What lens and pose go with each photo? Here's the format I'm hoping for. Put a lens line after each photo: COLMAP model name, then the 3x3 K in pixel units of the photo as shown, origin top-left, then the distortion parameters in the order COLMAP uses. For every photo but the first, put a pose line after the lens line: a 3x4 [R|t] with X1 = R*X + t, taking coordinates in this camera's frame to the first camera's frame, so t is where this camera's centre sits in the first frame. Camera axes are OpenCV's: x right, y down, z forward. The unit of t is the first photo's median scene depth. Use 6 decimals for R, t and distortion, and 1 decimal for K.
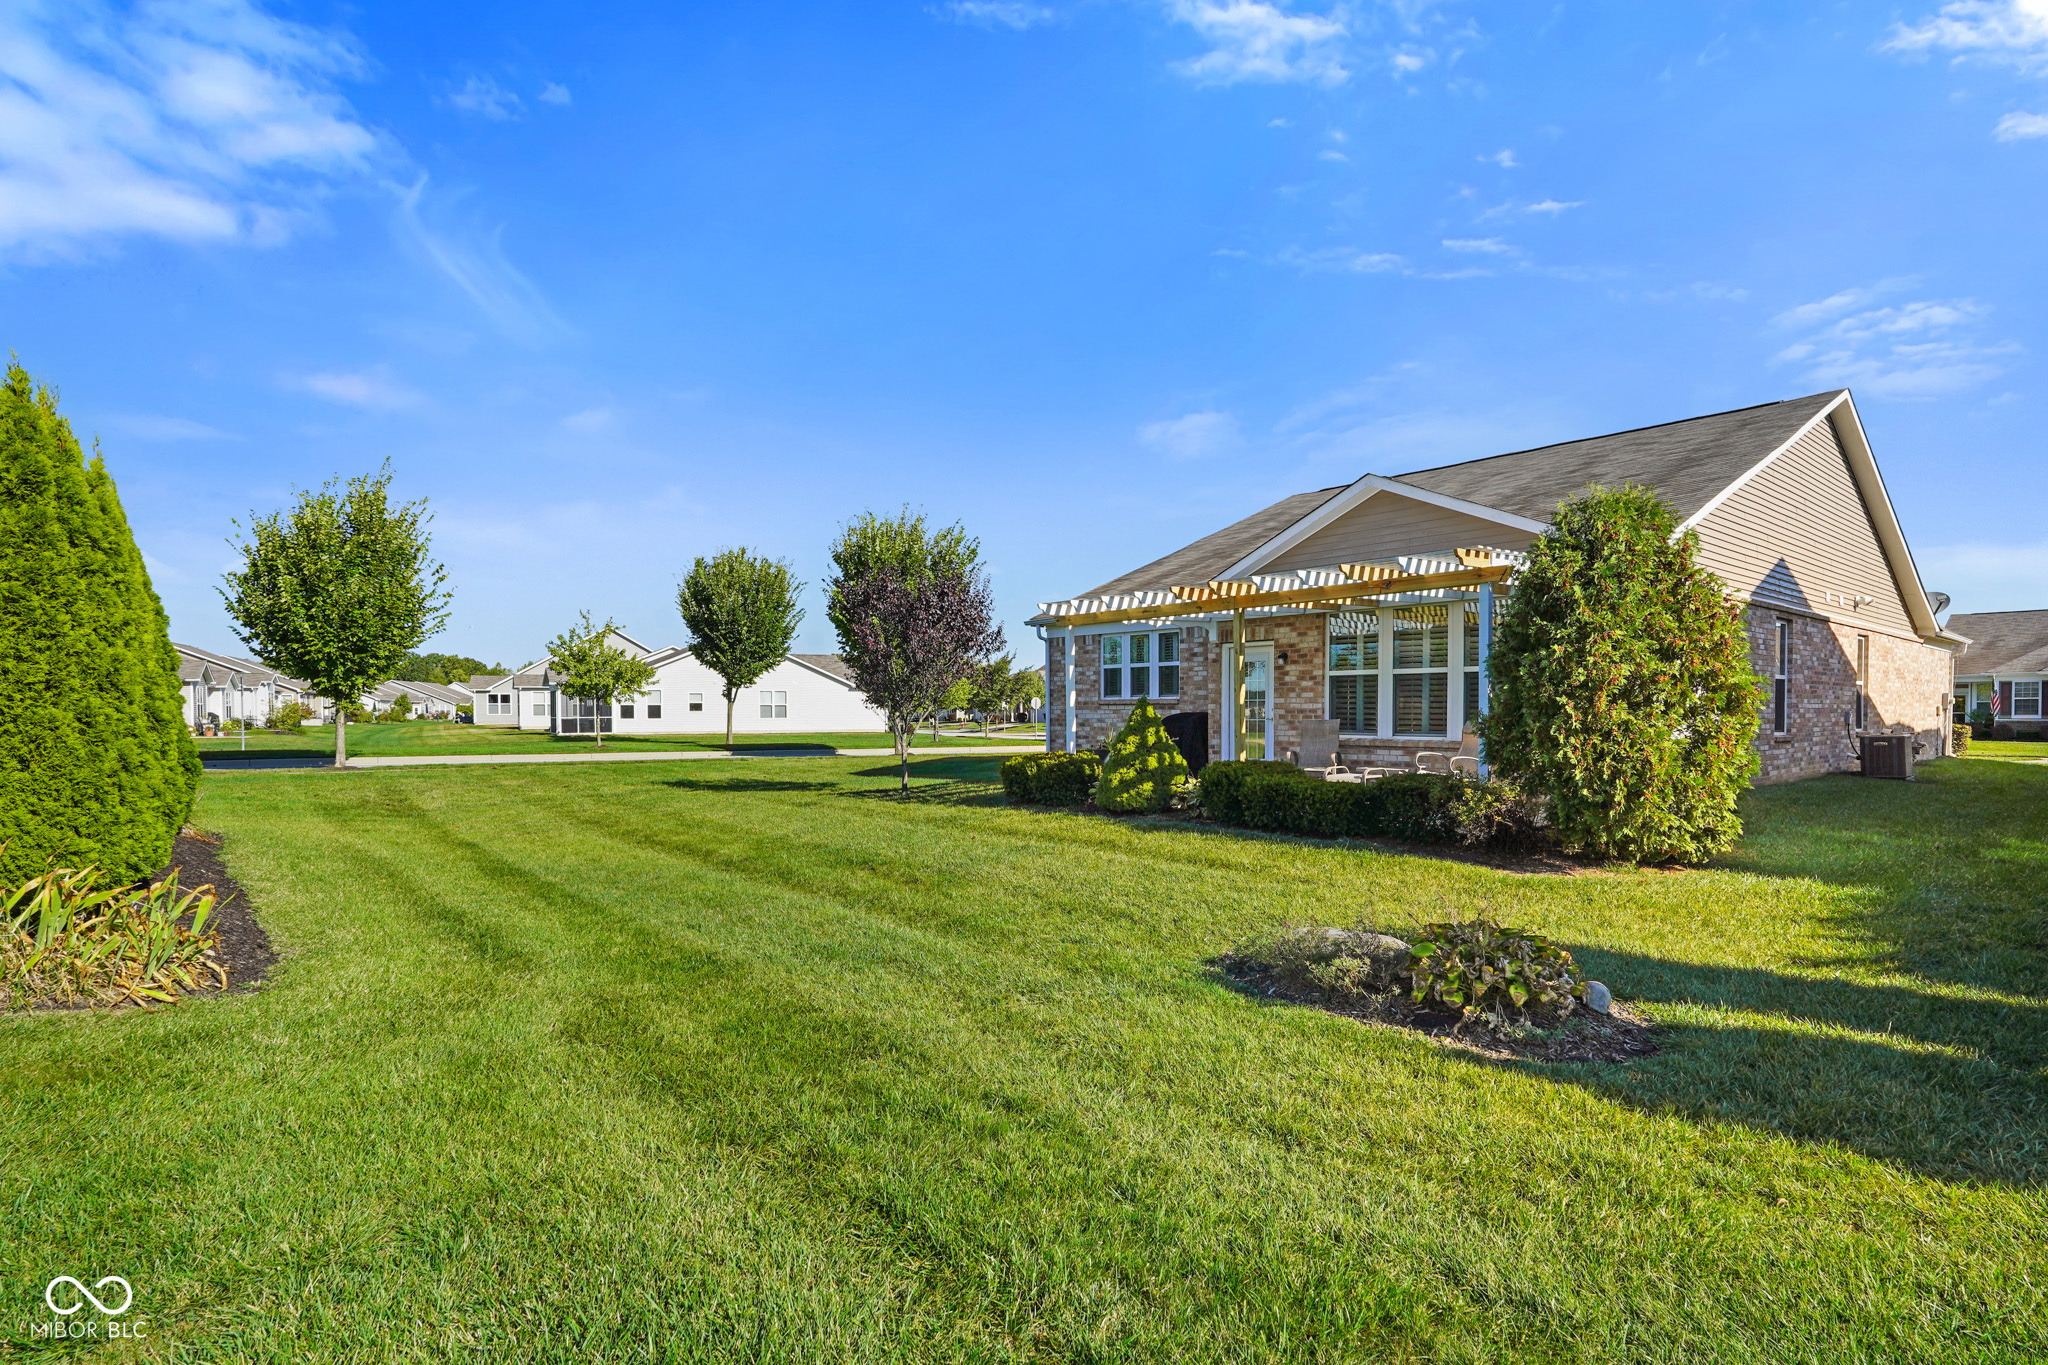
lens RADIAL K [[1035.9, 0, 1033.9], [0, 1035.9, 743.4], [0, 0, 1]] dist [-0.000925, -0.000022]
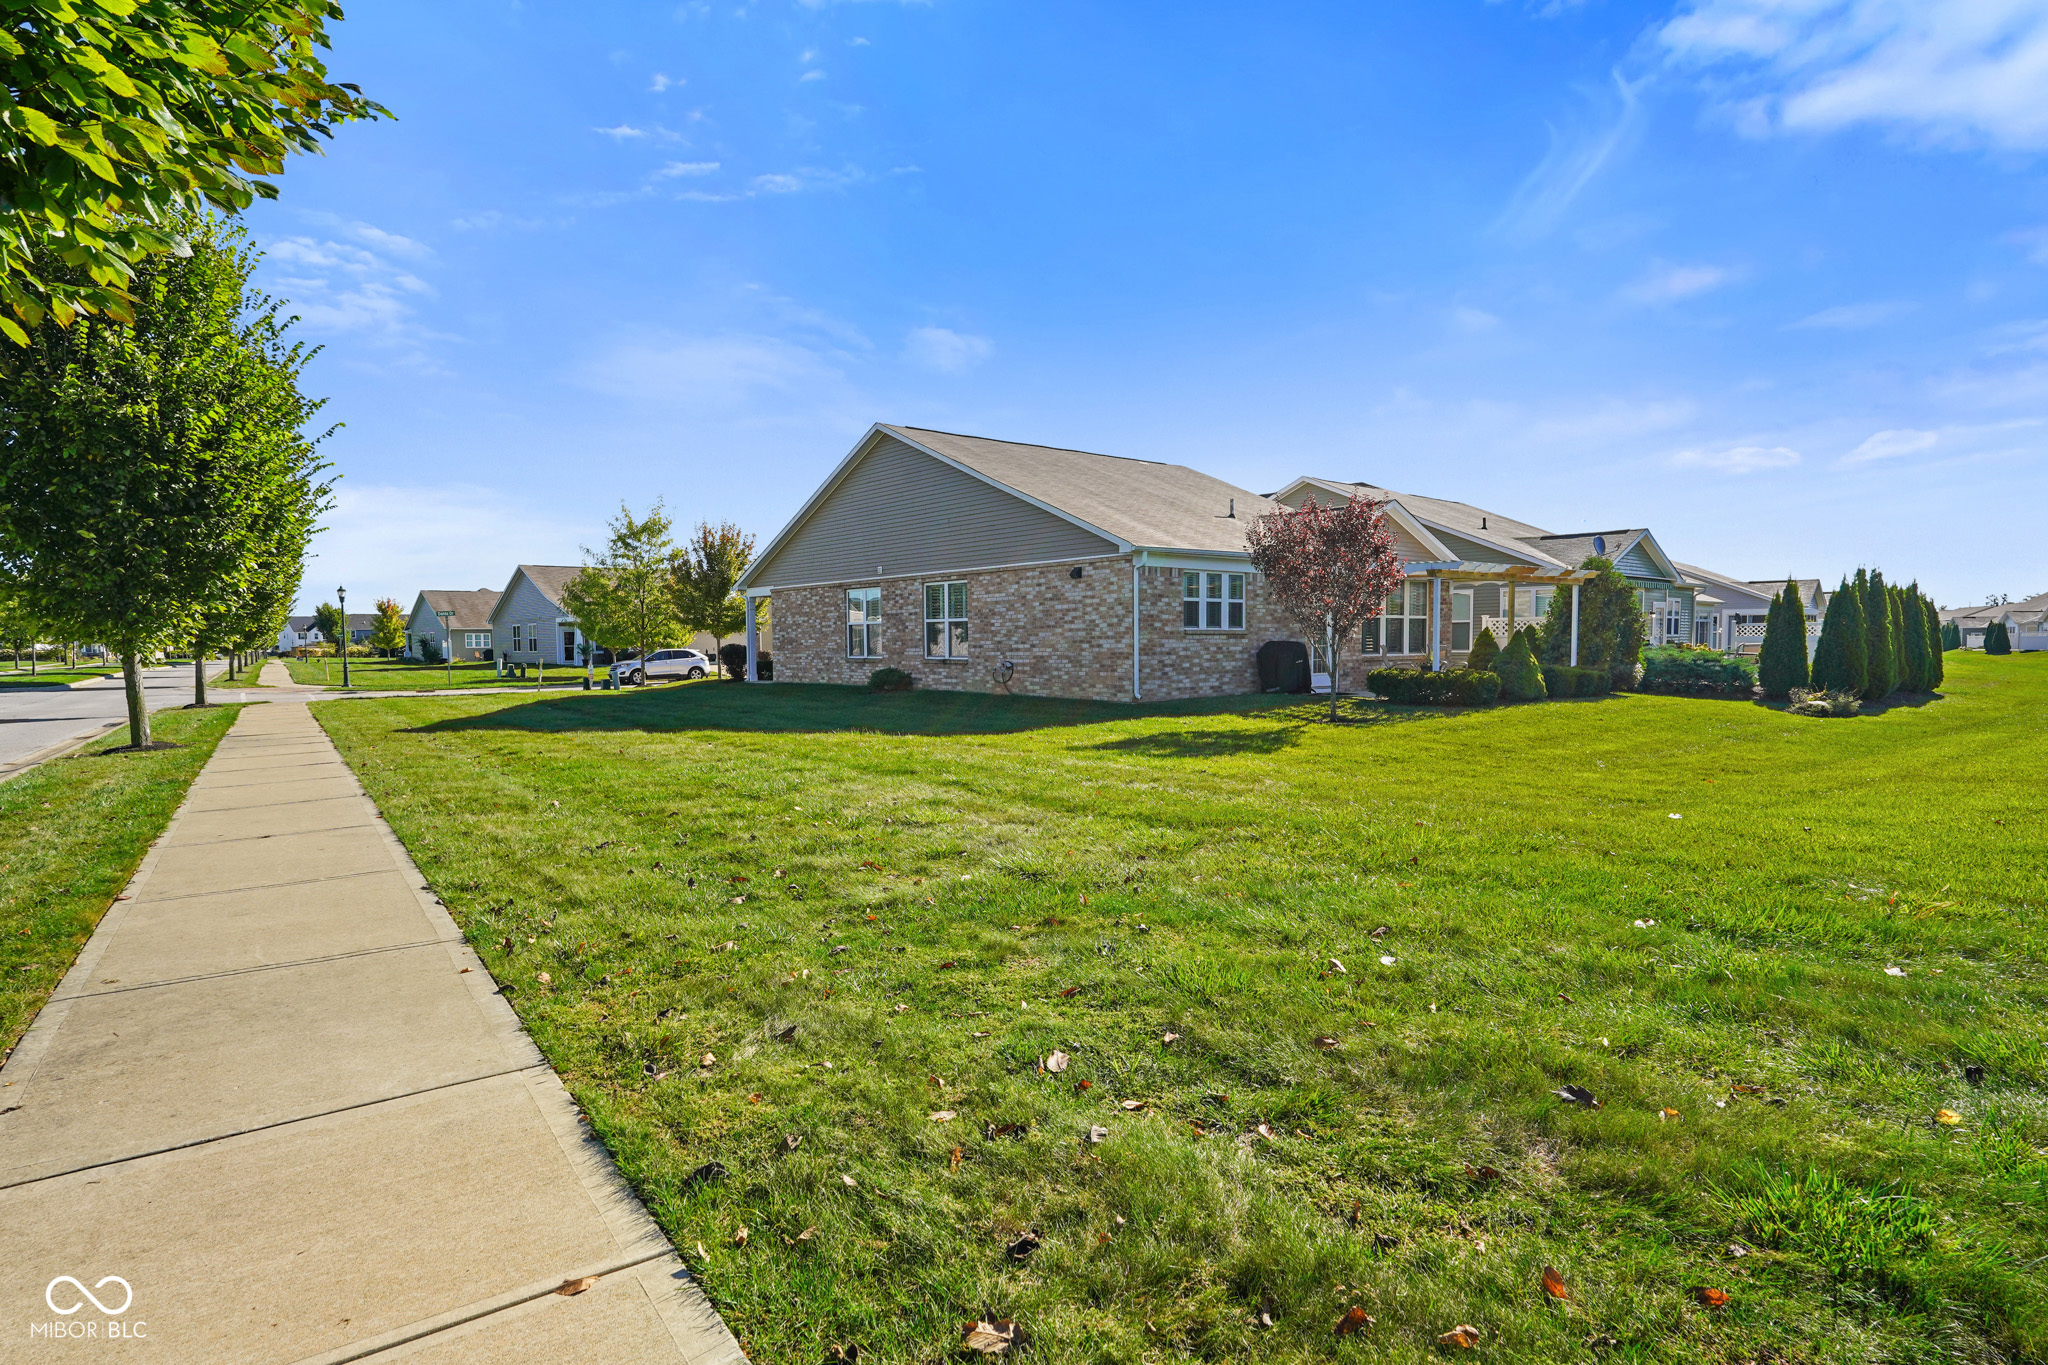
lens RADIAL K [[1119.1, 0, 1024.0], [0, 1119.1, 682.5], [0, 0, 1]] dist [-0.002410, -0.000094]
pose [[0.008327, -0.031135, 0.999481, -1.400814], [0.036111, 0.998873, 0.030815, -0.037231], [-0.999313, 0.035836, 0.009442, 1.474240]]
